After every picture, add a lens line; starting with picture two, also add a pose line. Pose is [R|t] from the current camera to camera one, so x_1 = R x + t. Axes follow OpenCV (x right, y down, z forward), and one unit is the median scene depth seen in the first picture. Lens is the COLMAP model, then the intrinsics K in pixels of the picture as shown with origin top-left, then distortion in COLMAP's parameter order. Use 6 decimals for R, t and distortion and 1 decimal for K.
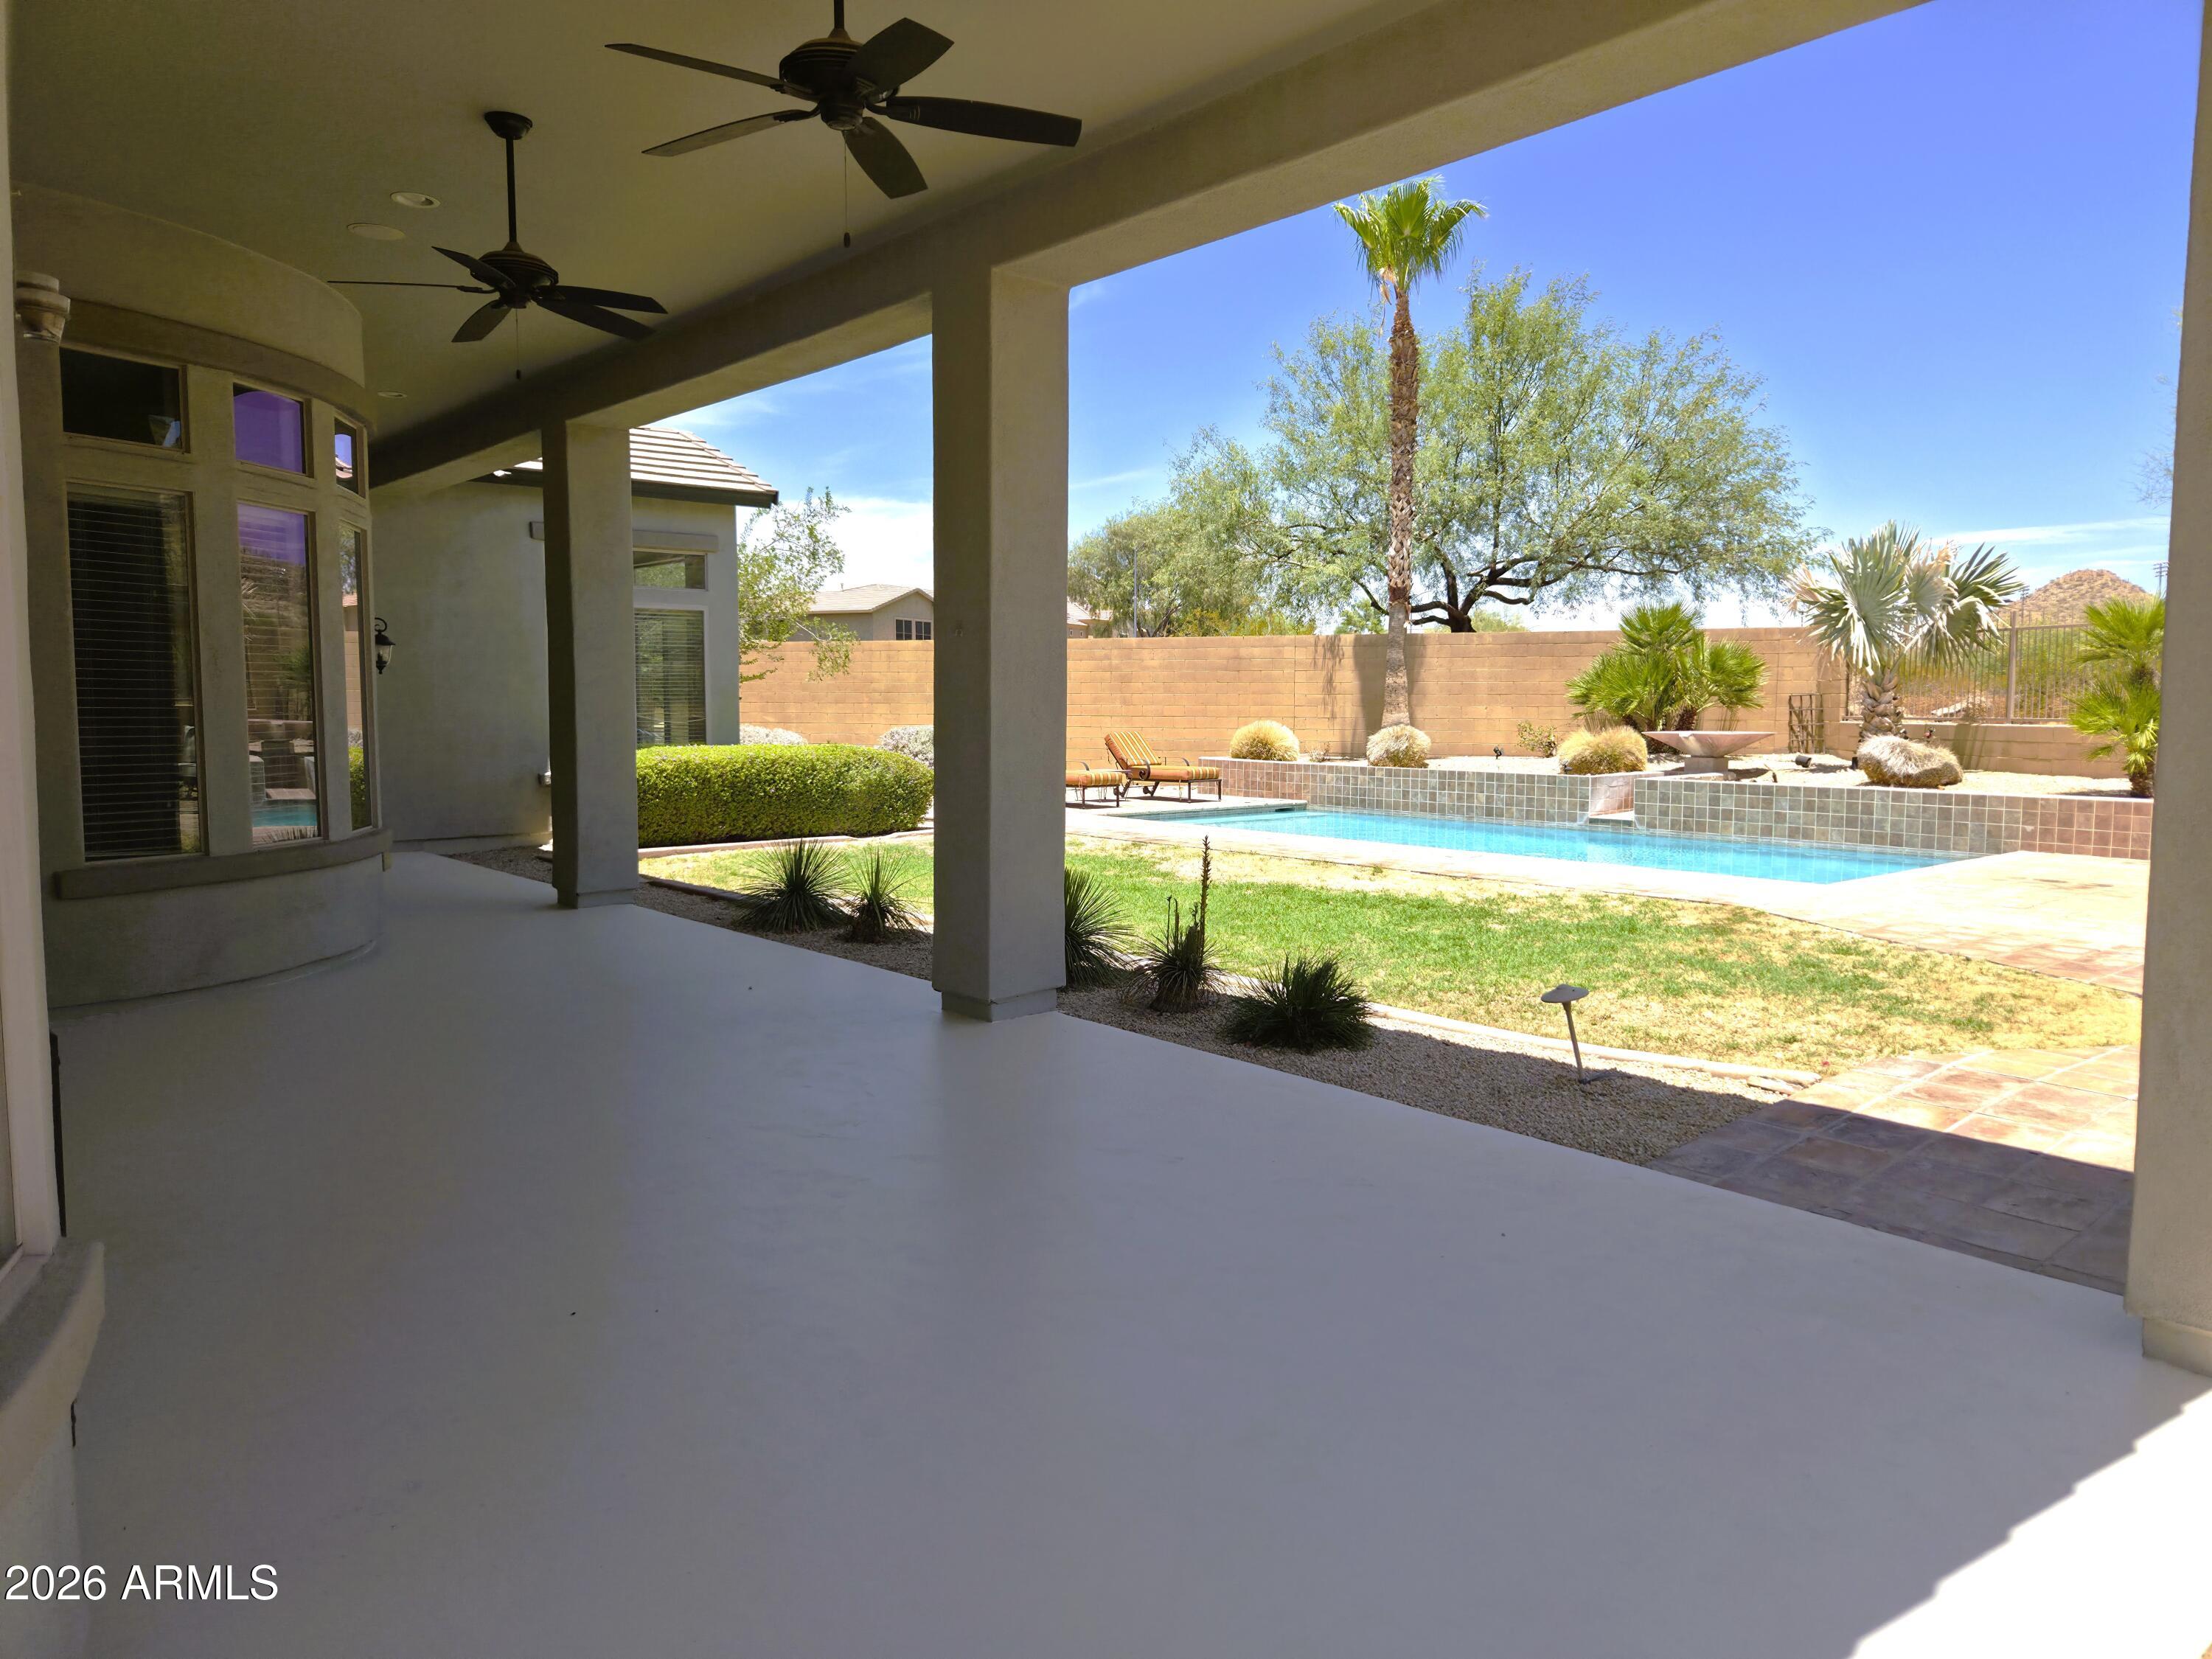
lens RADIAL K [[1517.1, 0, 1106.0], [0, 1517.1, 829.5], [0, 0, 1]] dist [0.026063, -0.001658]
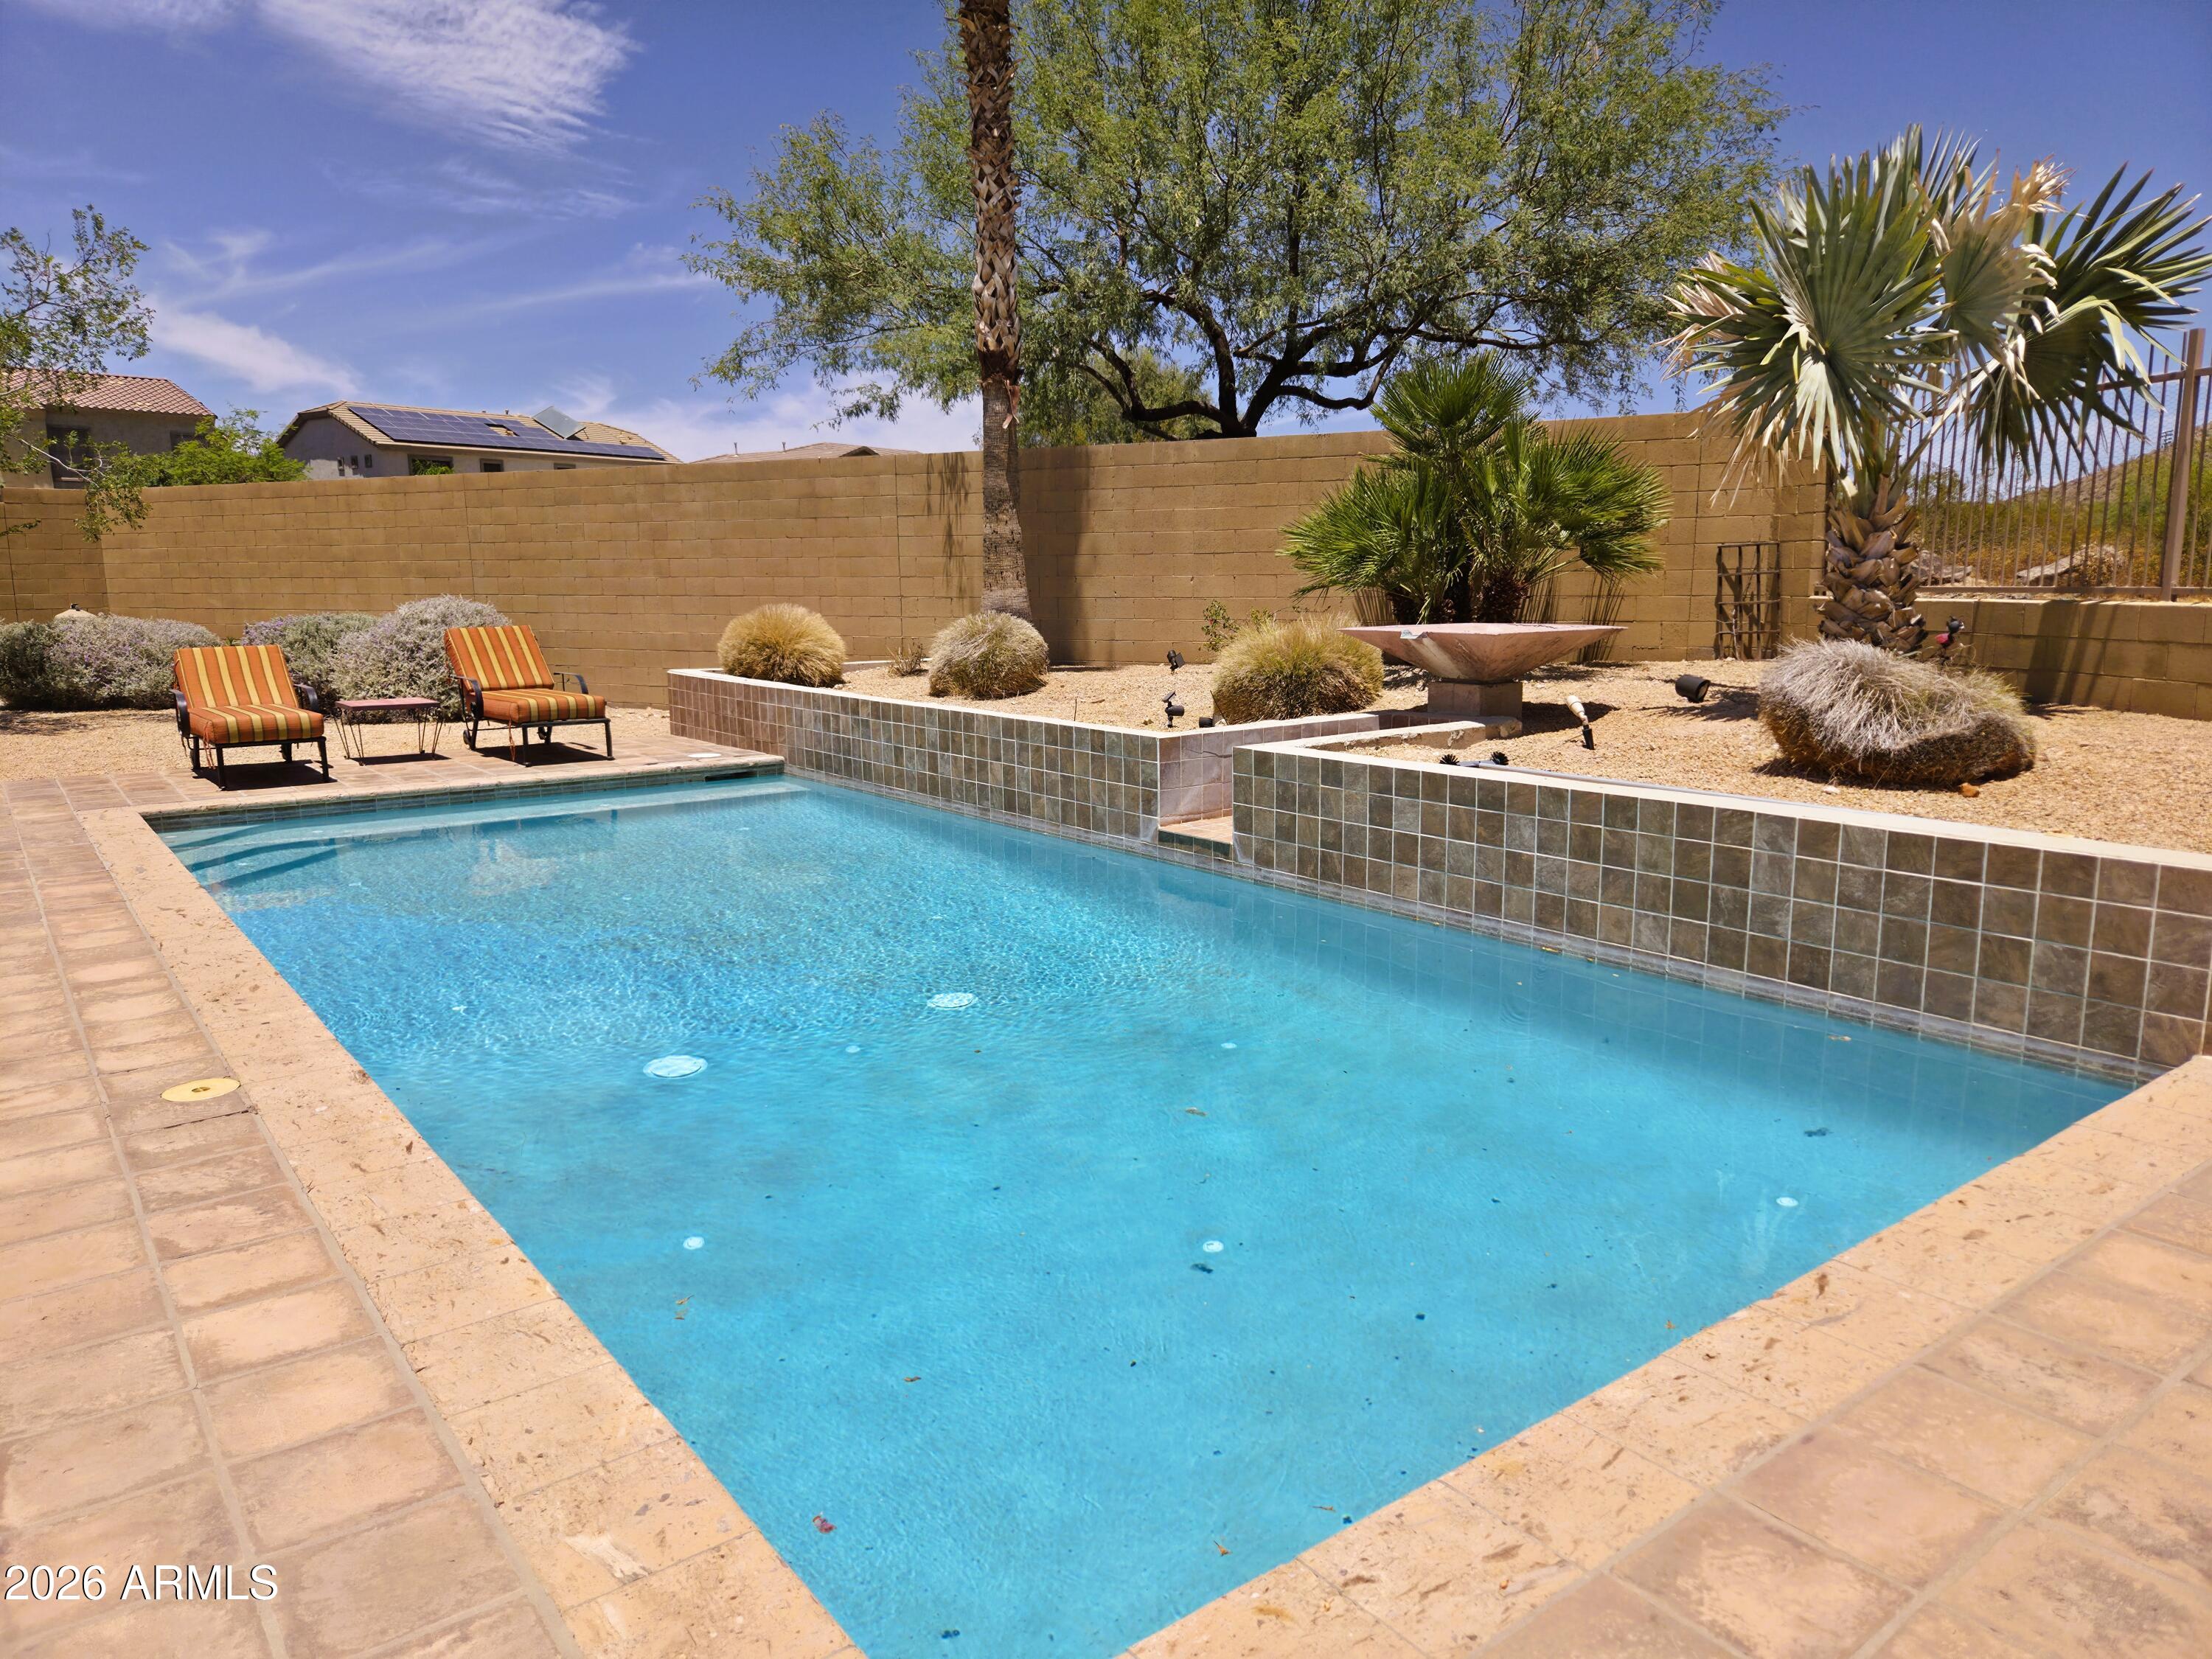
lens RADIAL K [[1517.8, 0, 1106.0], [0, 1517.8, 829.5], [0, 0, 1]] dist [0.091326, -0.068509]
pose [[0.998716, -0.001400, -0.050630, 0.316213], [0.005534, 0.996648, 0.081618, -0.042649], [0.050346, -0.081794, 0.995377, 0.546863]]
